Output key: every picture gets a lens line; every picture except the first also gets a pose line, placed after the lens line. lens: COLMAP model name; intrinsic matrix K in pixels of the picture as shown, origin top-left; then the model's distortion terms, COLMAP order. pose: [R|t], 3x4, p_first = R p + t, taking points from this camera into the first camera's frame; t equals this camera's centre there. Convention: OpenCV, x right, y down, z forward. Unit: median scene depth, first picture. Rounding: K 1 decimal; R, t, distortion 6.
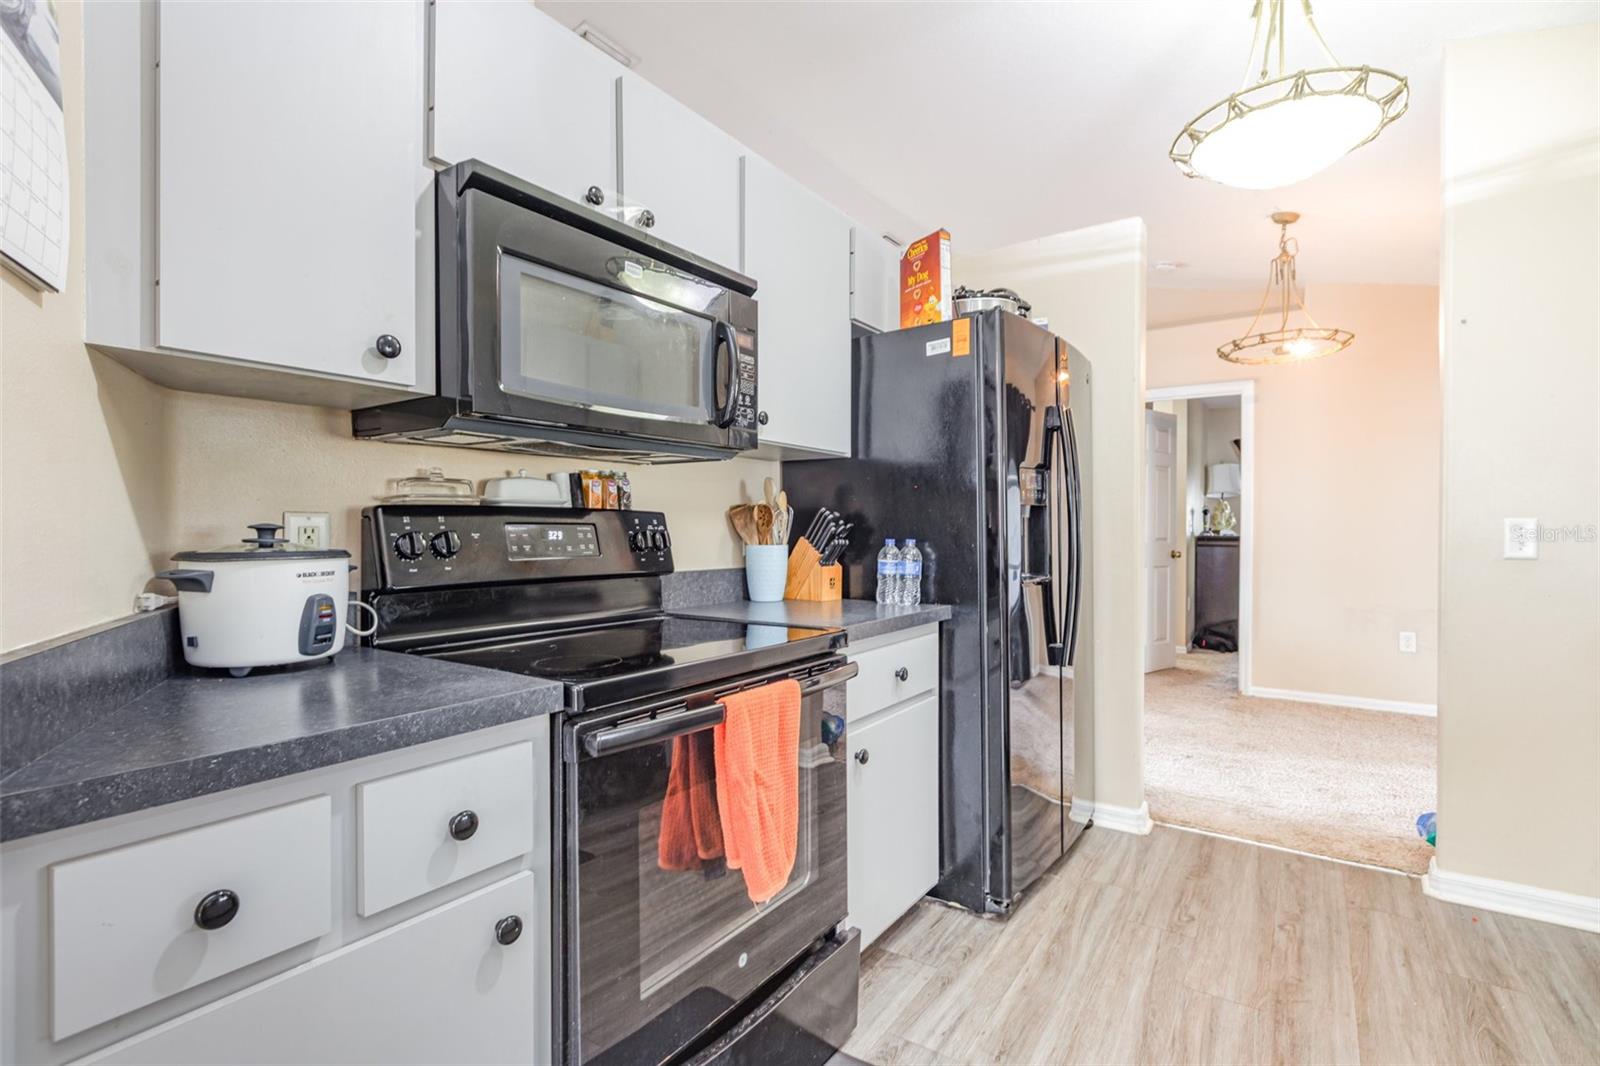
lens RADIAL K [[751.1, 0, 803.2], [0, 751.1, 529.0], [0, 0, 1]] dist [0.000009, -0.000001]
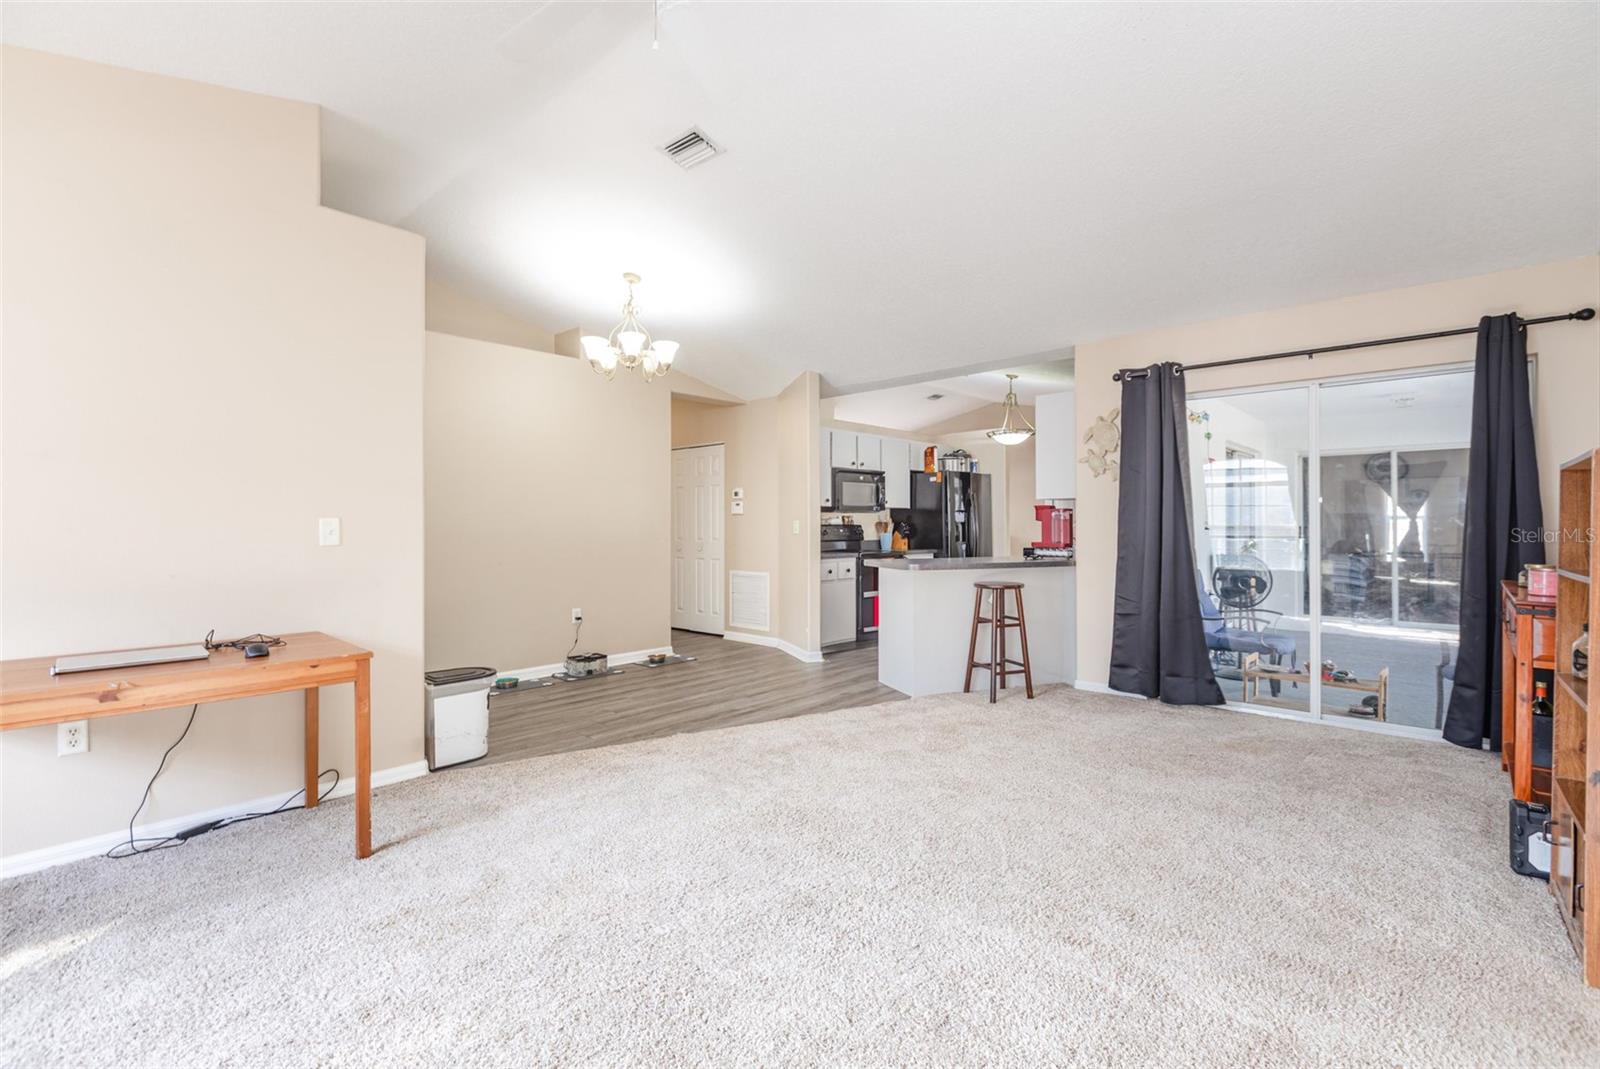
lens RADIAL K [[724.2, 0, 791.3], [0, 724.2, 537.0], [0, 0, 1]] dist [-0.000770, -0.000817]
pose [[0.988920, -0.010388, -0.148084, 0.014972], [0.010942, 0.999936, 0.002924, 0.023761], [0.148044, -0.004511, 0.988971, -2.619904]]
